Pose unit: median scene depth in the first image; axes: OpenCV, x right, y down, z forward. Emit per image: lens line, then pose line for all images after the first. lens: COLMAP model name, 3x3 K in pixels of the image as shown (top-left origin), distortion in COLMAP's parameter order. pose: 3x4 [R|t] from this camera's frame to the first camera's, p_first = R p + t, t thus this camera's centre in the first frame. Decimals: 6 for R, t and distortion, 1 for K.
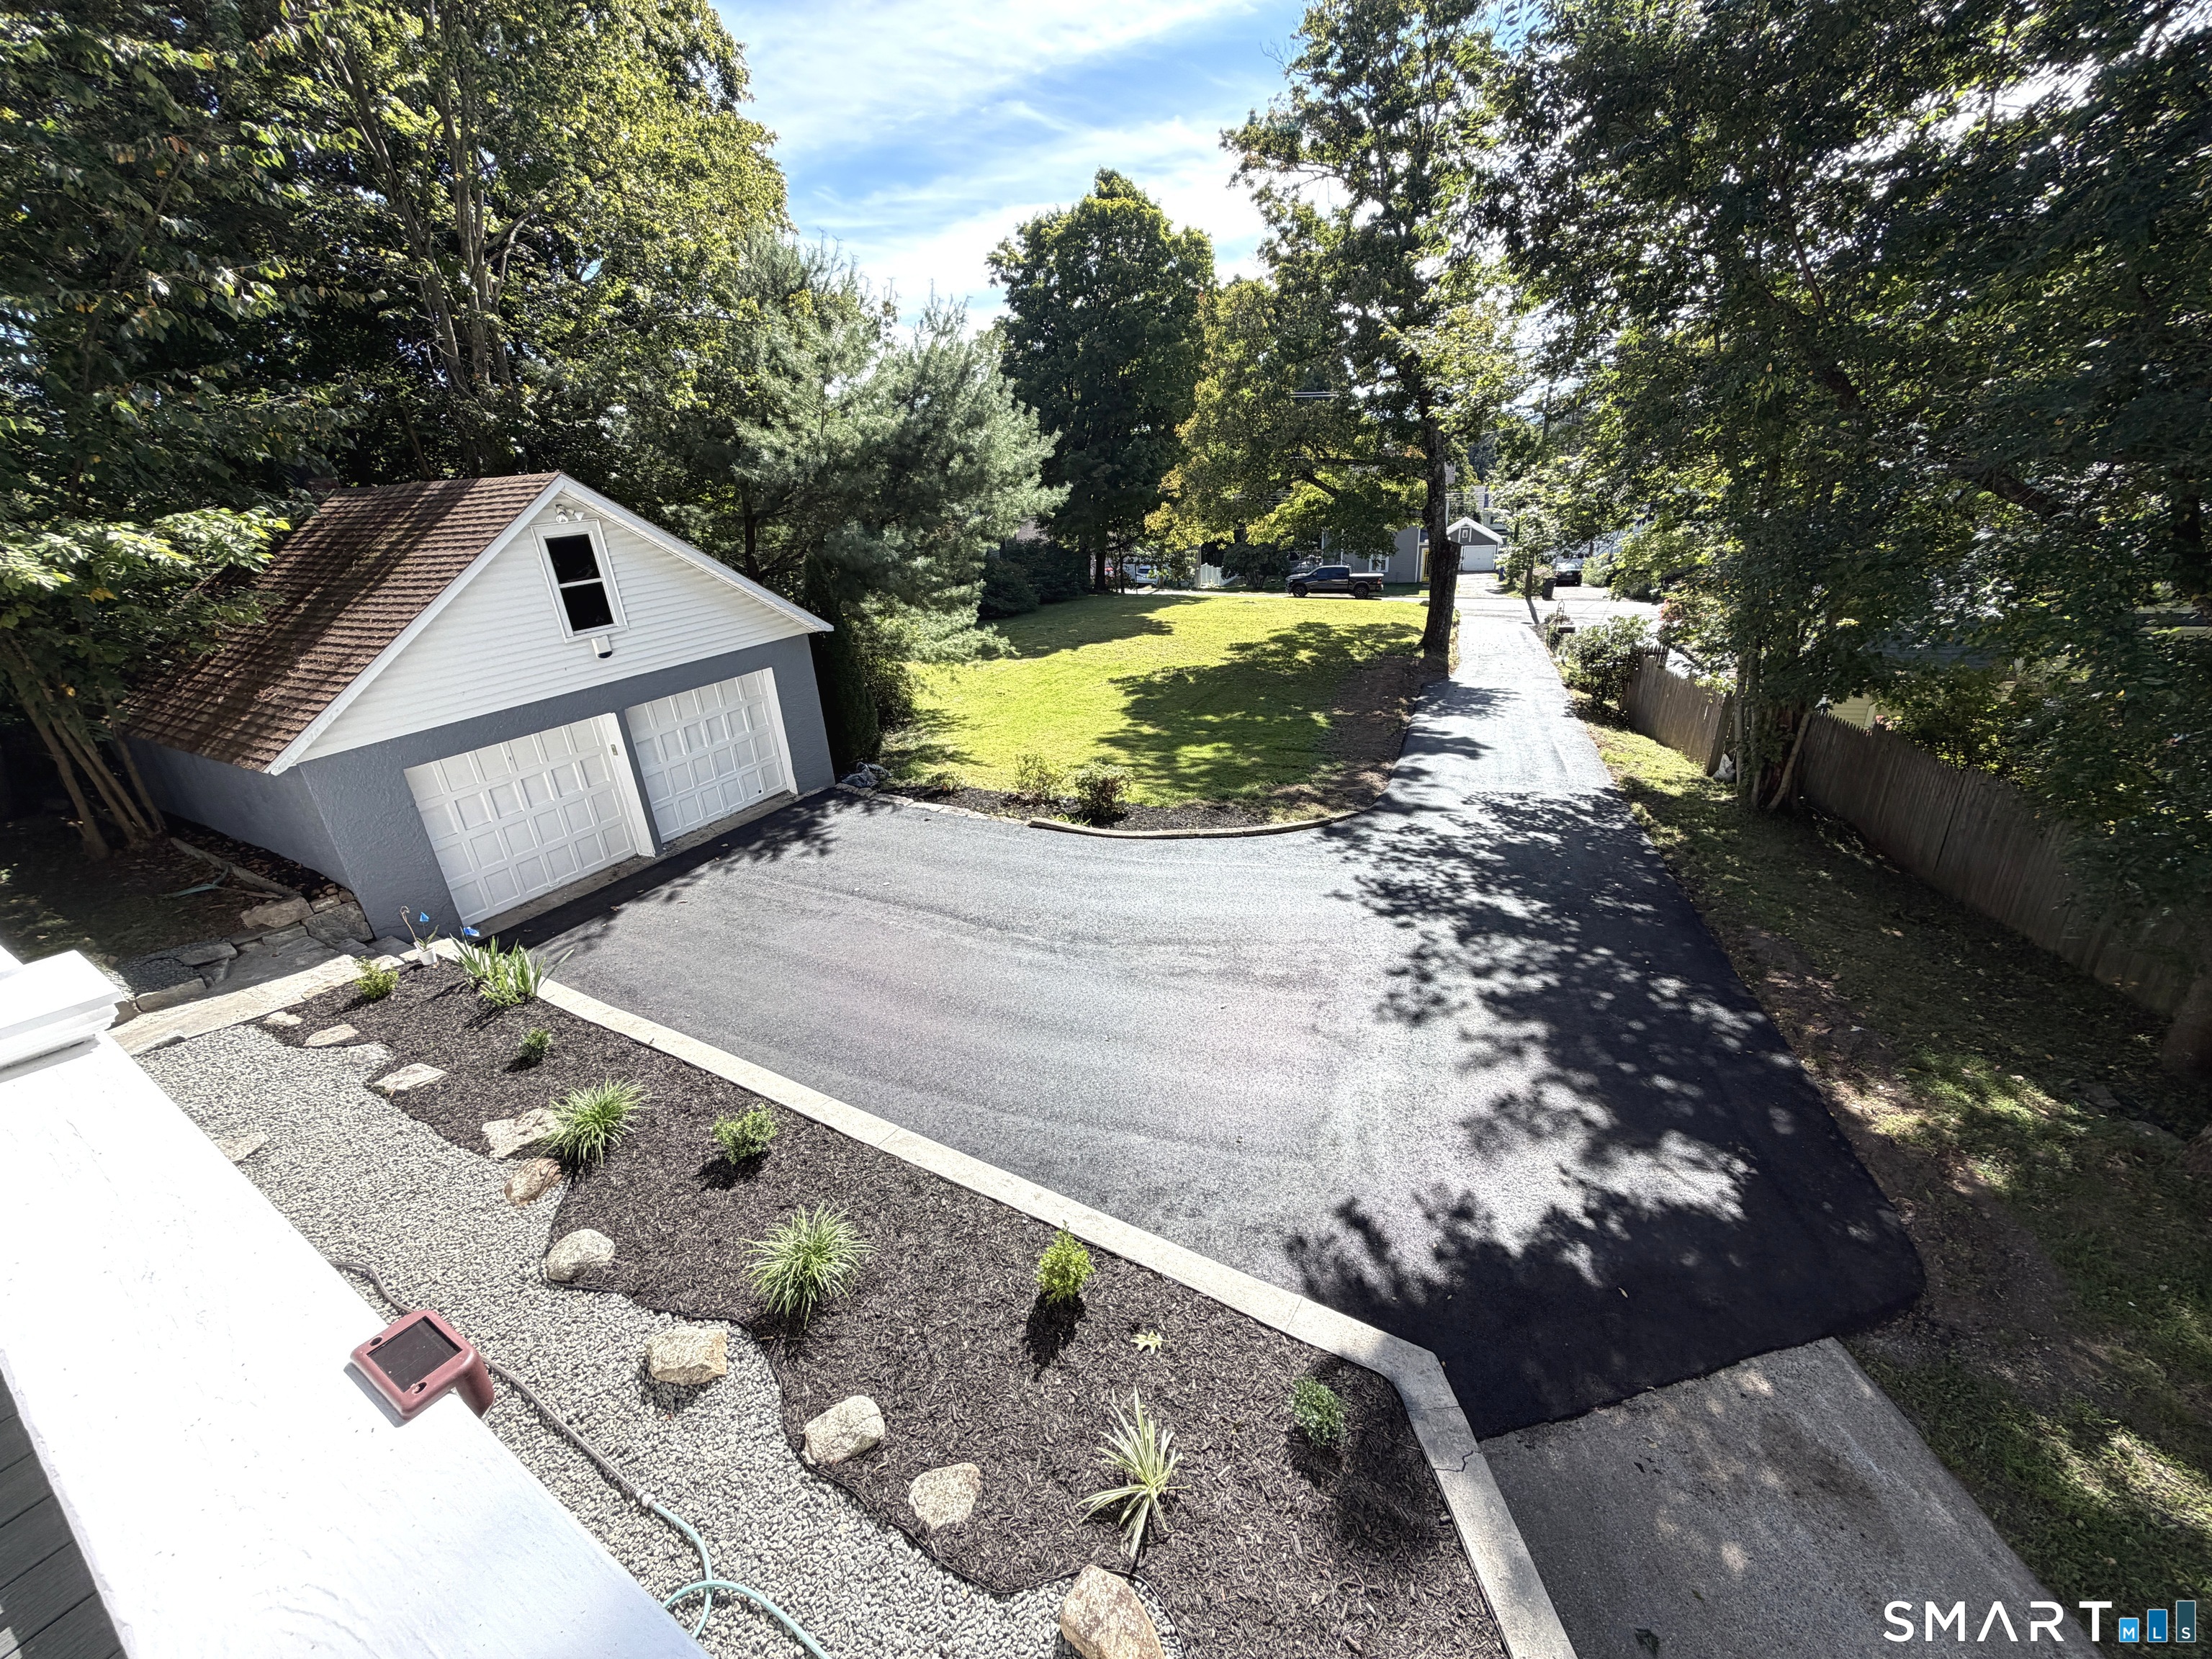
lens RADIAL K [[880.4, 0, 1109.7], [0, 880.4, 829.4], [0, 0, 1]] dist [0.000597, -0.000029]
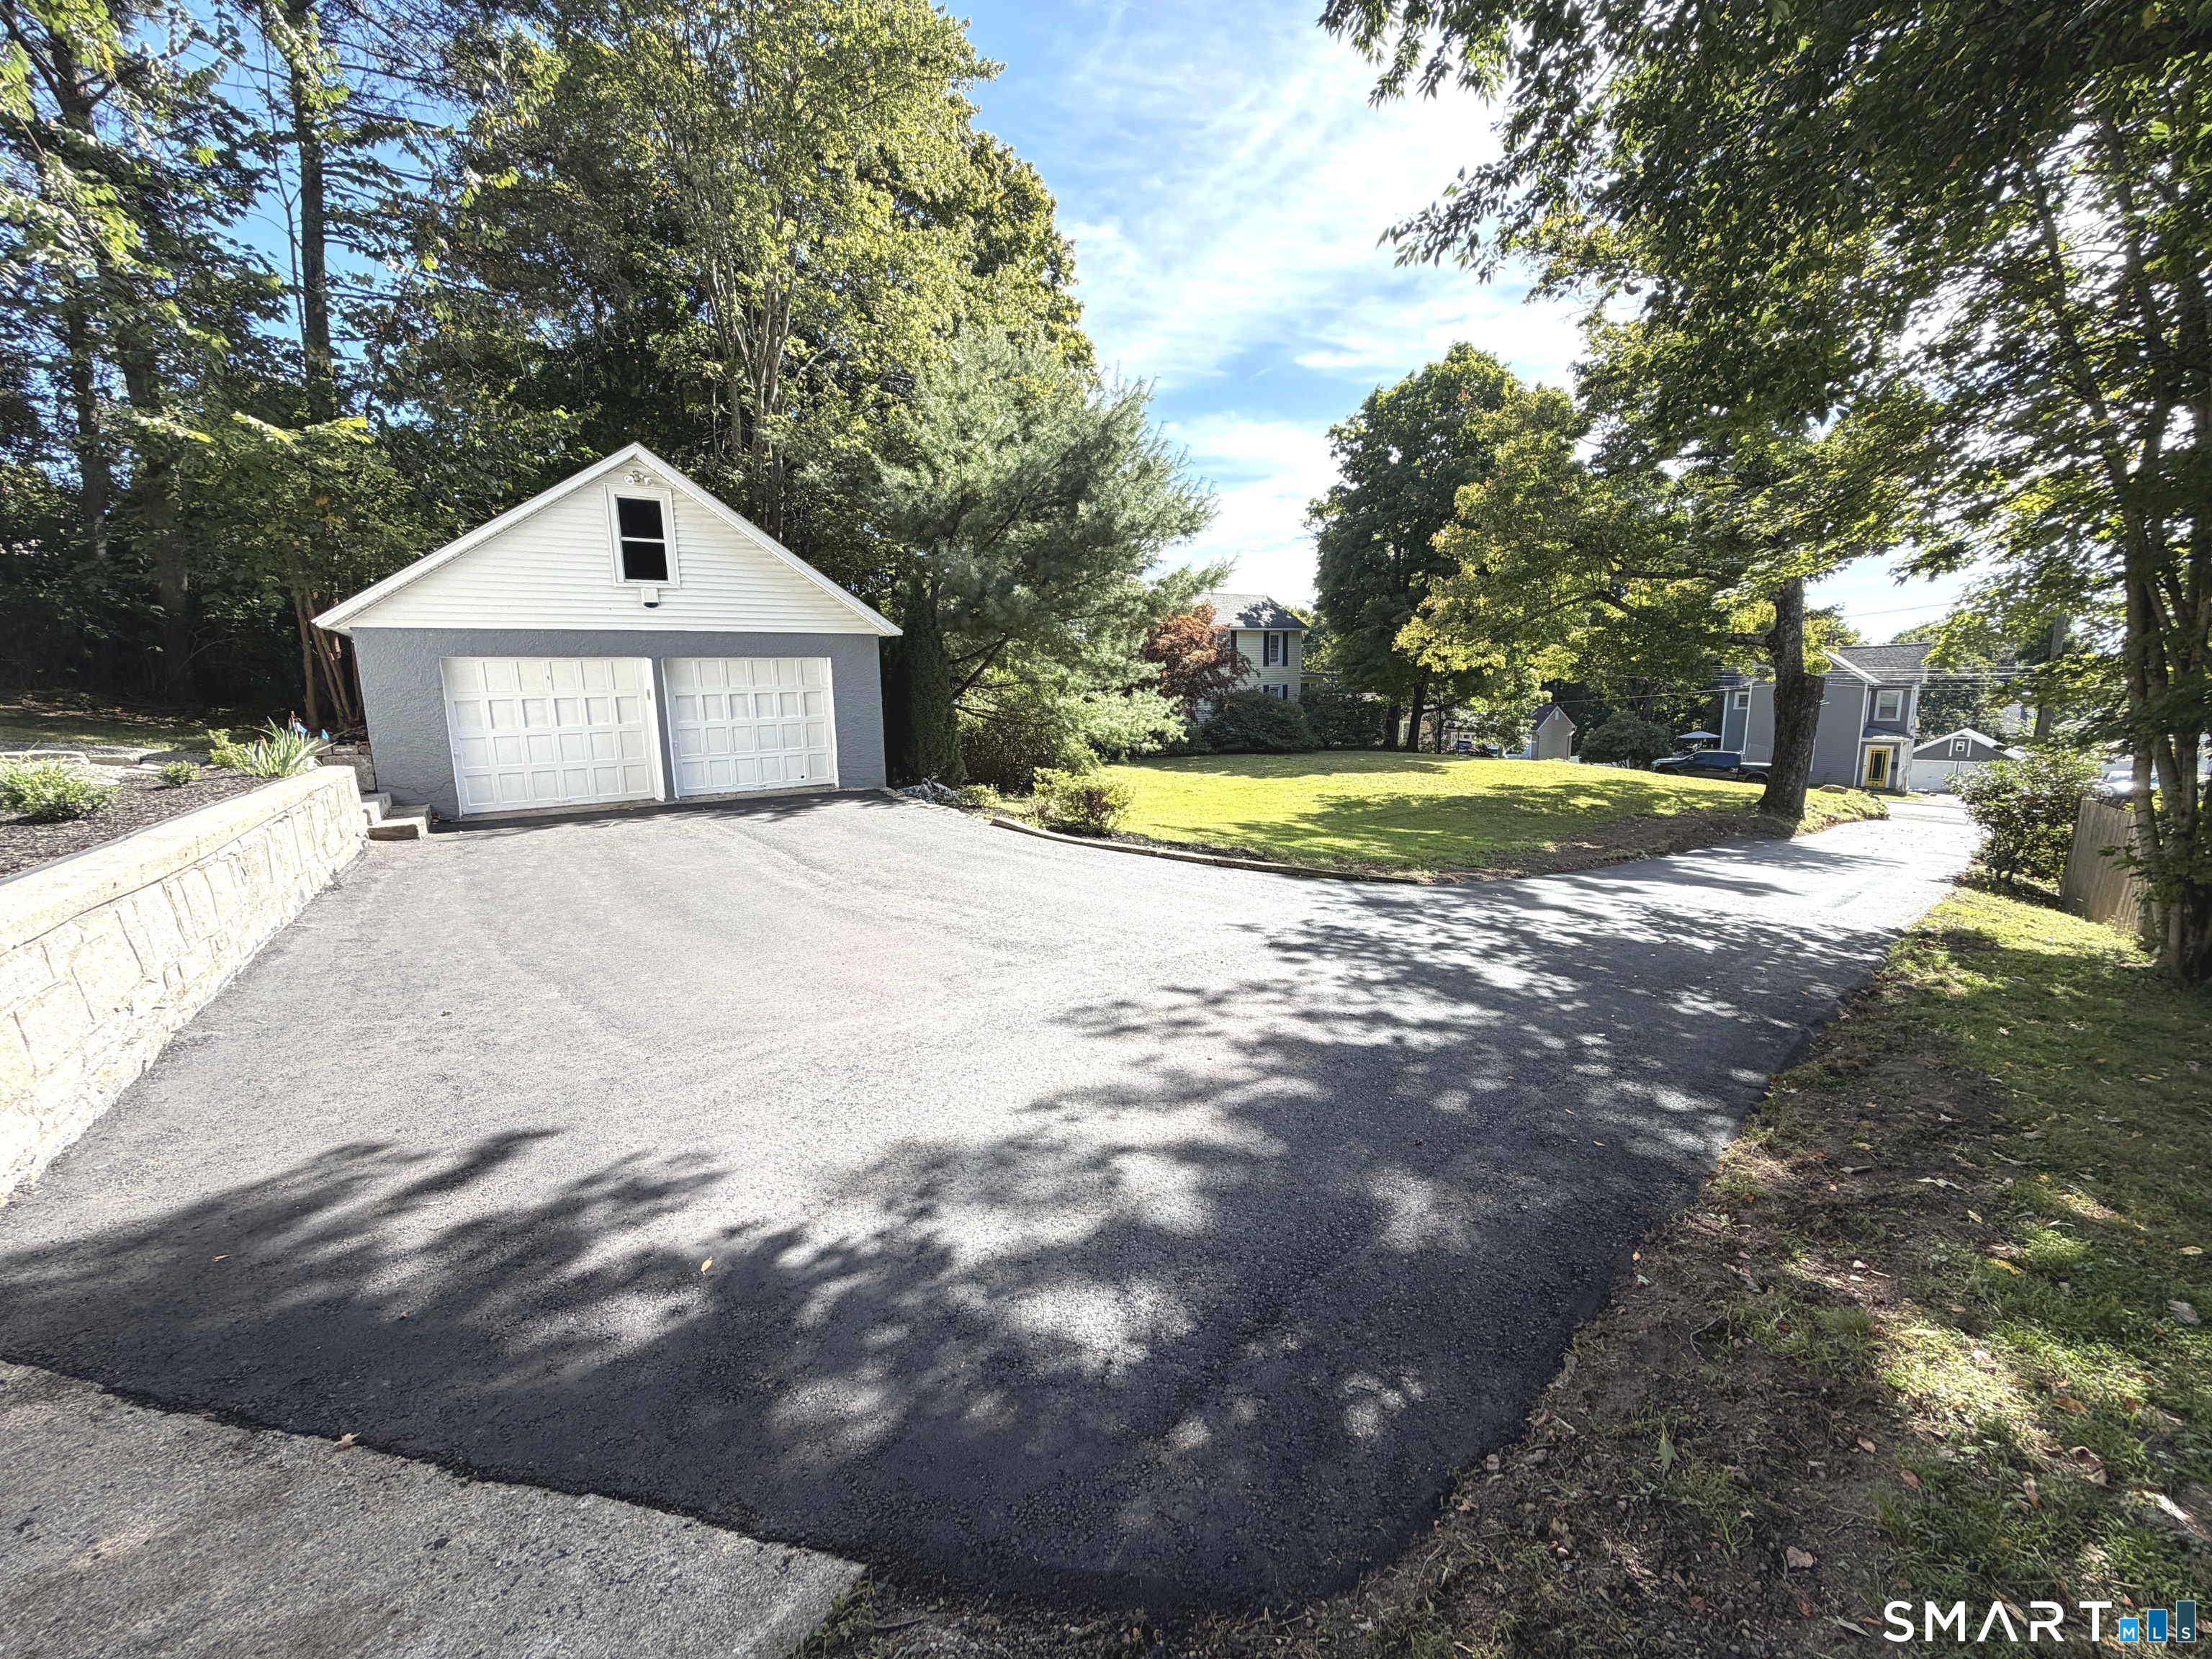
lens RADIAL K [[880.4, 0, 1104.7], [0, 880.4, 825.0], [0, 0, 1]] dist [0.000597, -0.000029]
pose [[0.899900, 0.114446, -0.420812, 0.322010], [-0.205702, 0.962255, -0.178192, 0.108058], [0.384535, 0.246917, 0.889475, 0.230194]]
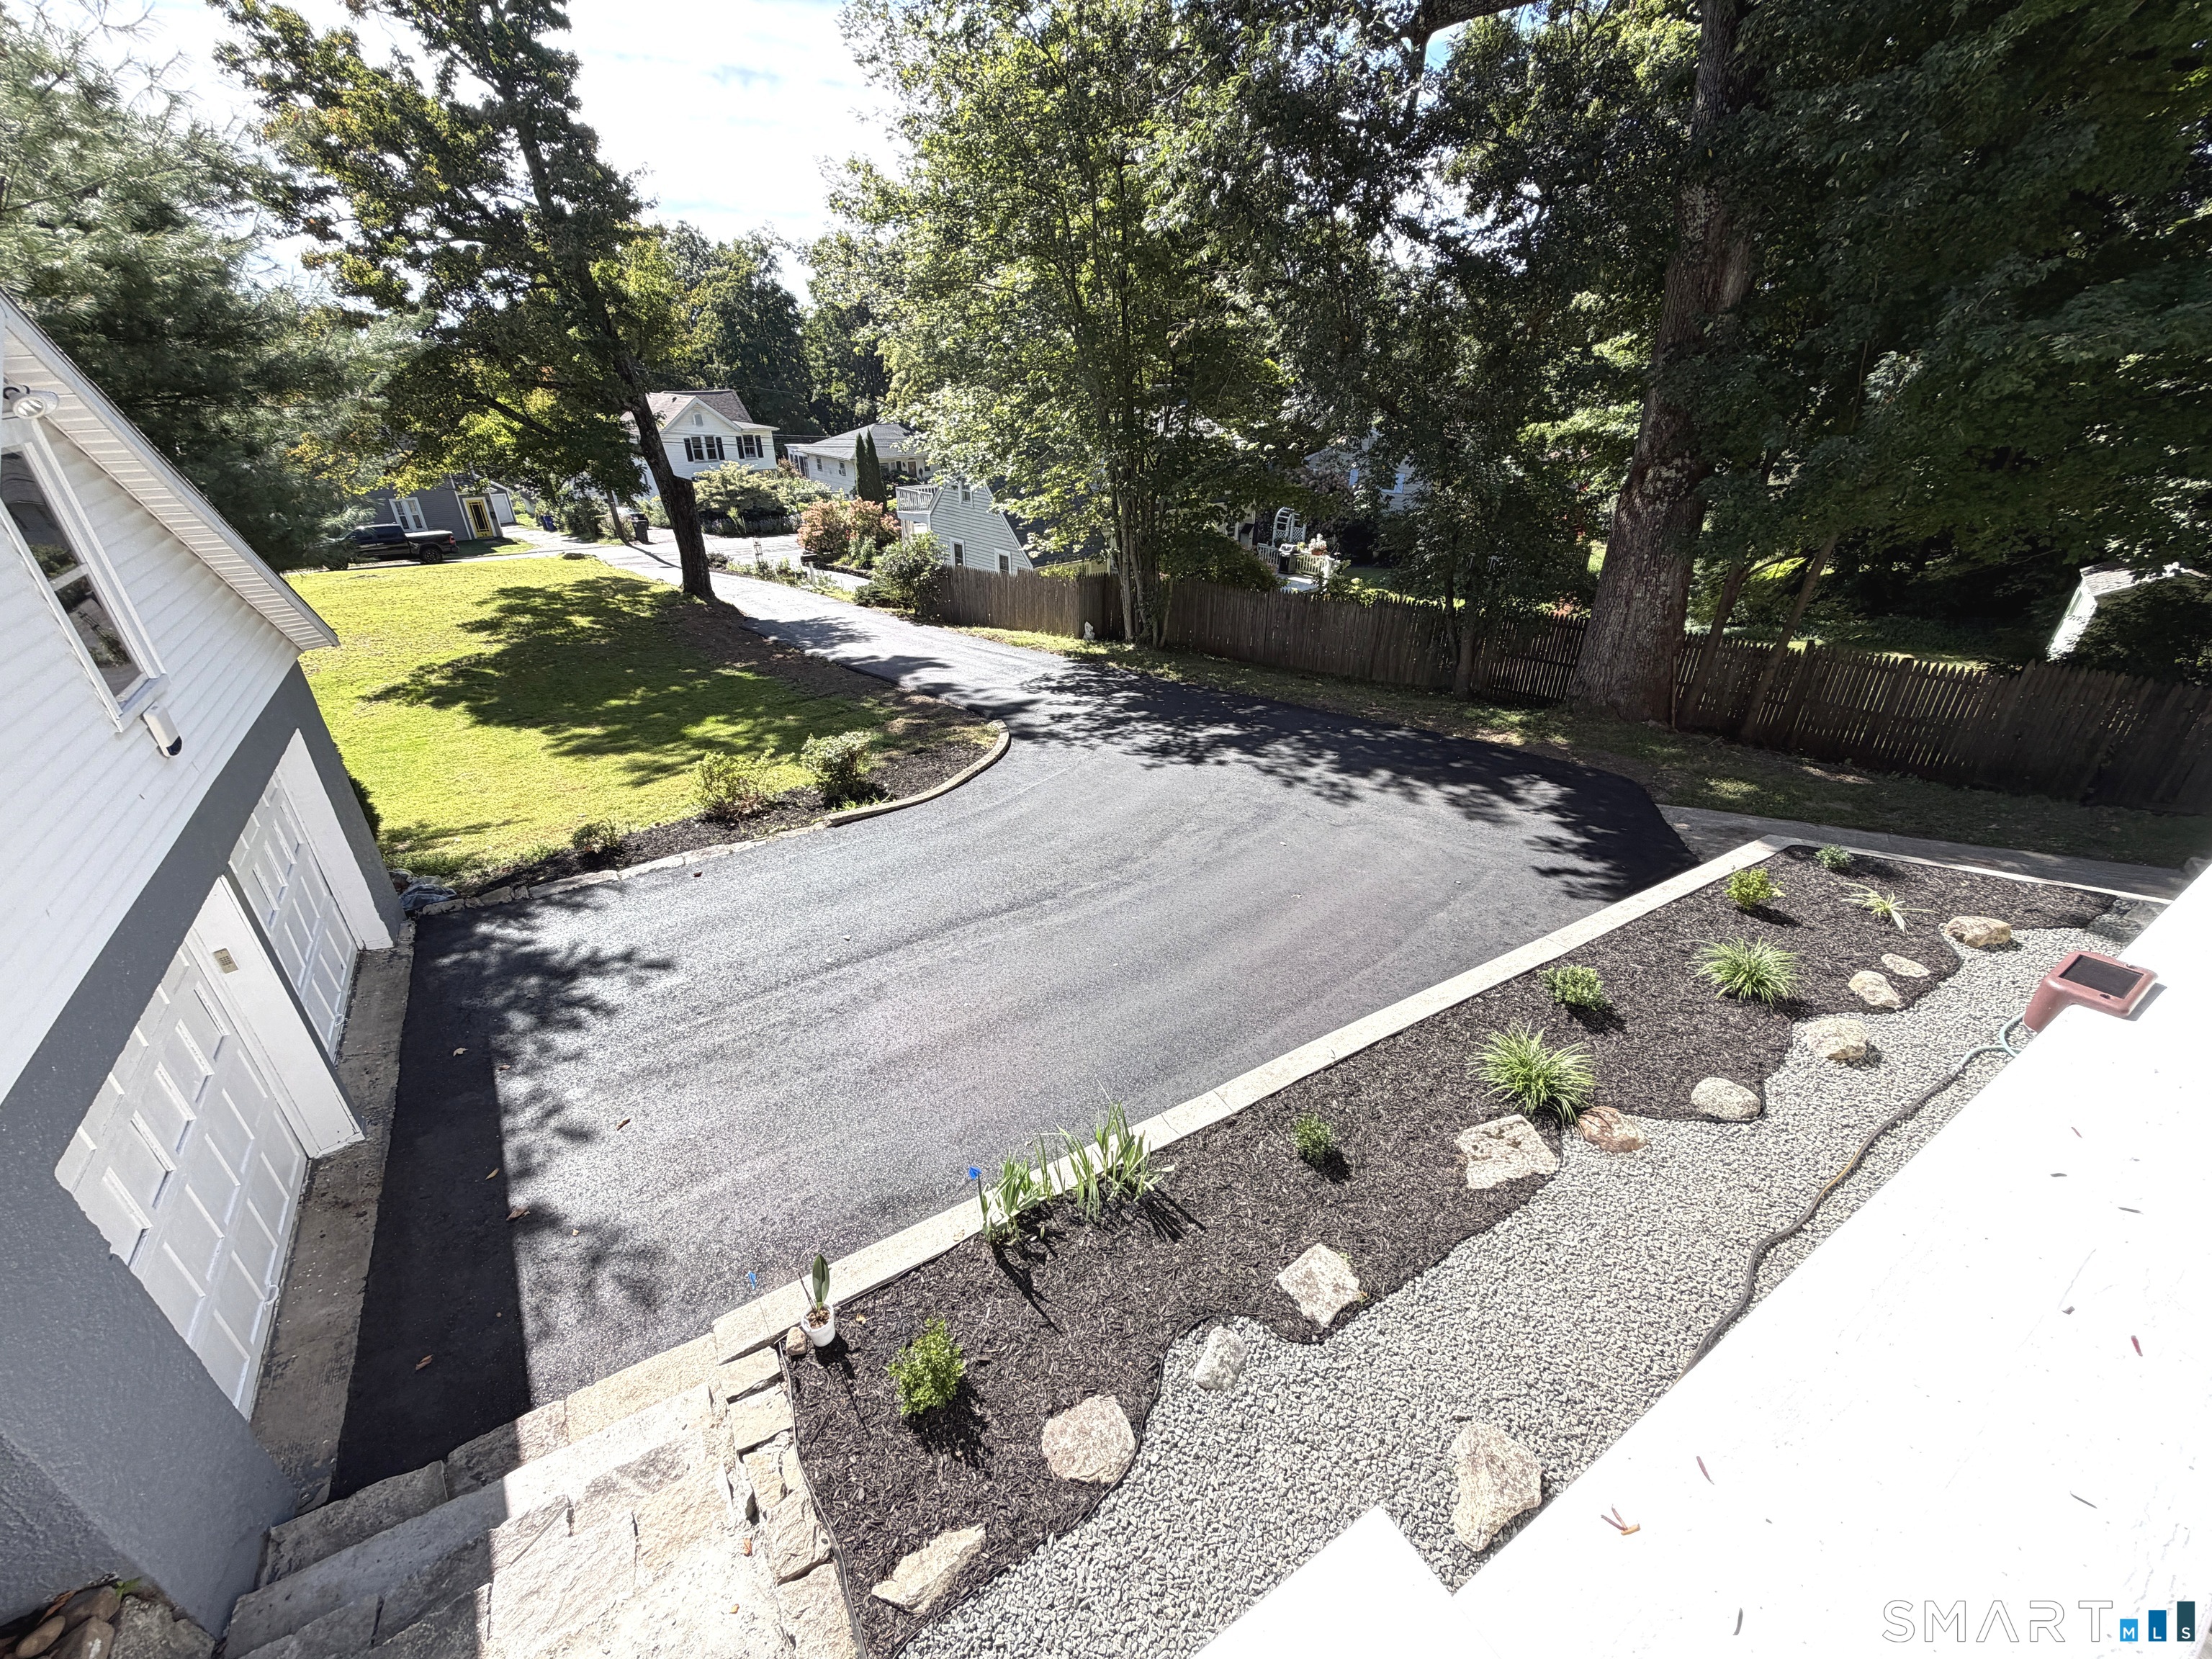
lens RADIAL K [[880.4, 0, 1104.8], [0, 880.4, 833.6], [0, 0, 1]] dist [0.000597, -0.000029]
pose [[0.477055, -0.353436, 0.804675, -0.530371], [0.308078, 0.924730, 0.223523, -0.086048], [-0.823108, 0.141270, 0.550032, 0.308035]]
